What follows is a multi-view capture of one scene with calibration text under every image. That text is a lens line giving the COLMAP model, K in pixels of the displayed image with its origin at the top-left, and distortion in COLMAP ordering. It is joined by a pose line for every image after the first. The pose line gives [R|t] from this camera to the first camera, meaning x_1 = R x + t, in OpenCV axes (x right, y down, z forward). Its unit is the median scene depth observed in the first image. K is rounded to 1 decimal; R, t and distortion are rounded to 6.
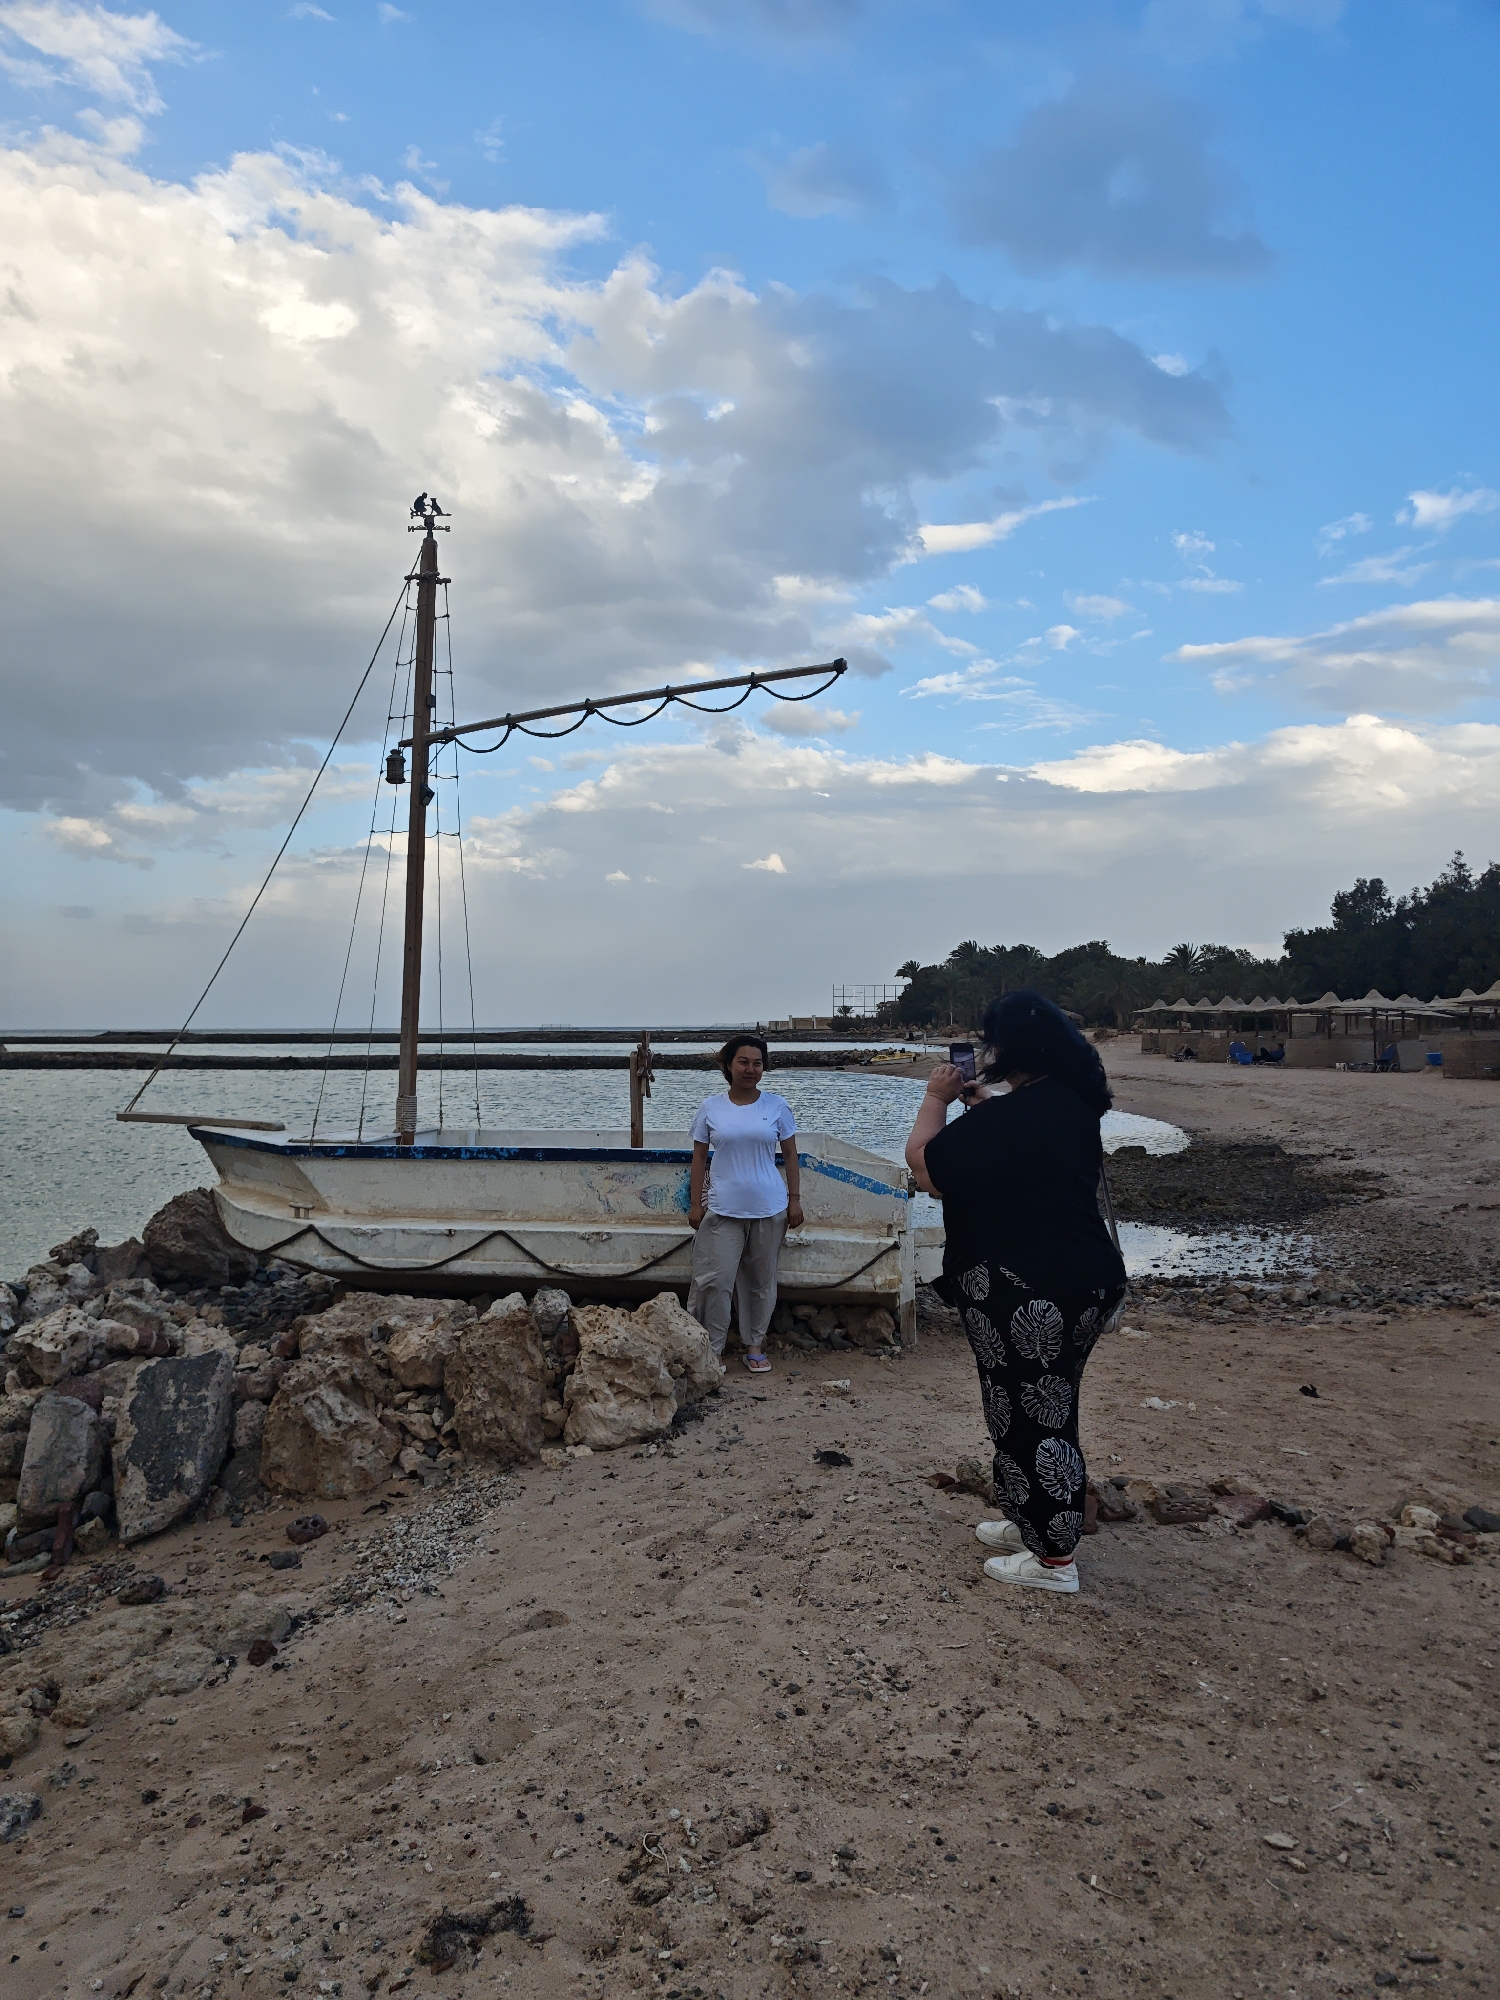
lens RADIAL K [[1374.0, 0, 757.0], [0, 1374.0, 992.7], [0, 0, 1]] dist [0.040540, -0.028979]
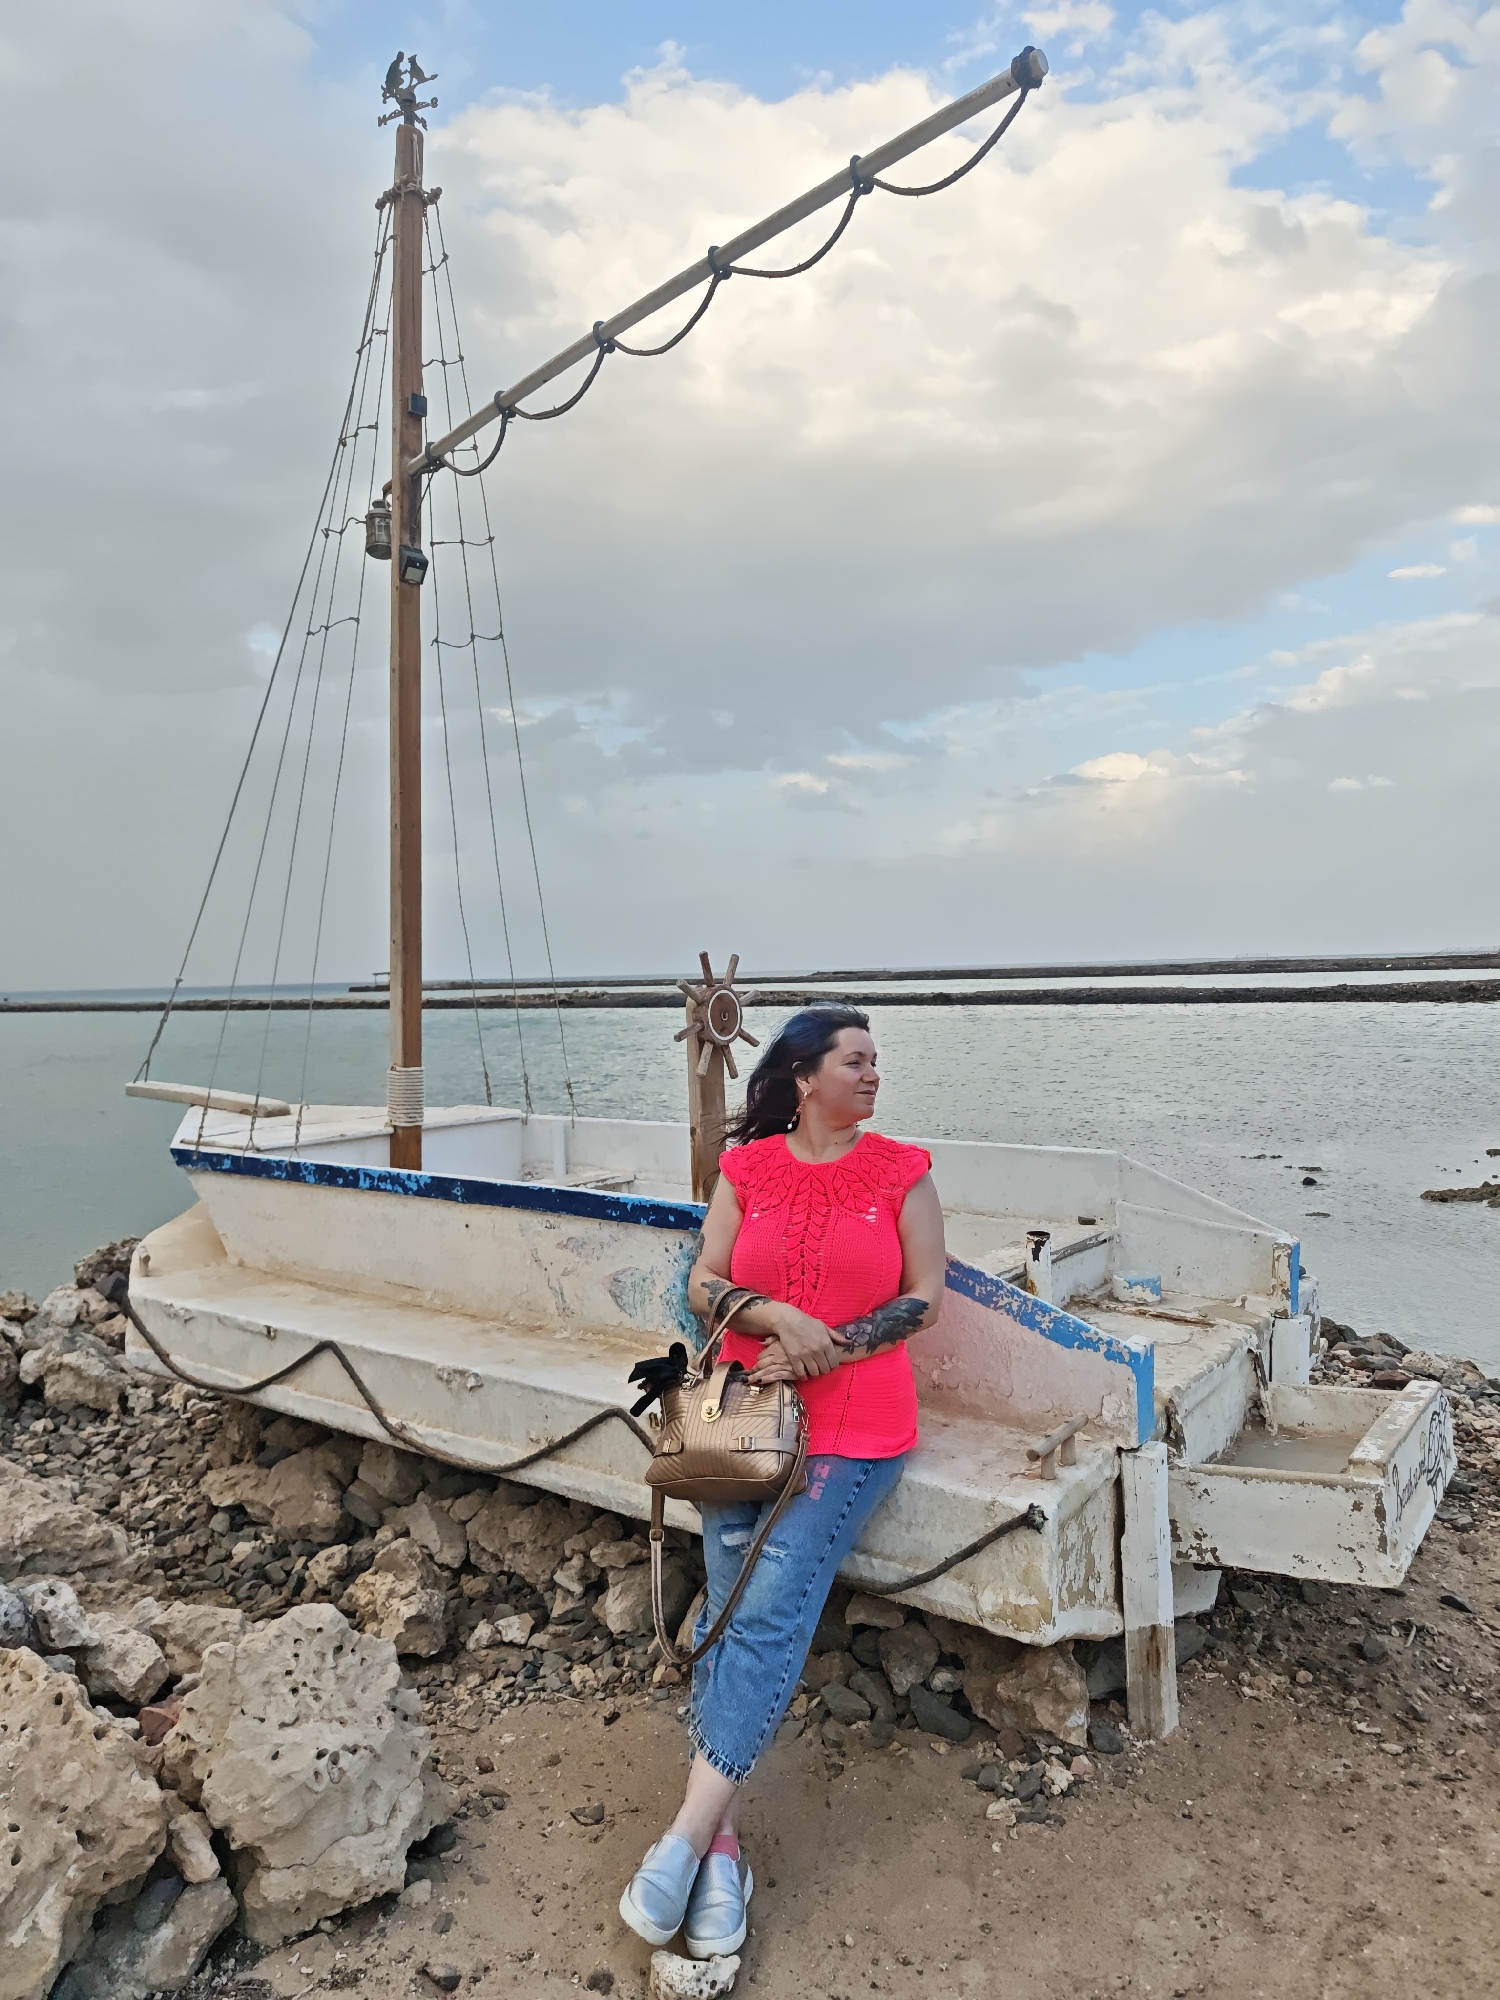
lens RADIAL K [[1374.0, 0, 757.0], [0, 1374.0, 992.7], [0, 0, 1]] dist [0.040540, -0.028979]
pose [[0.854504, -0.015837, -0.519203, 0.193542], [0.040568, 0.998517, 0.036309, 0.024703], [0.517857, -0.052089, 0.853880, 0.551747]]
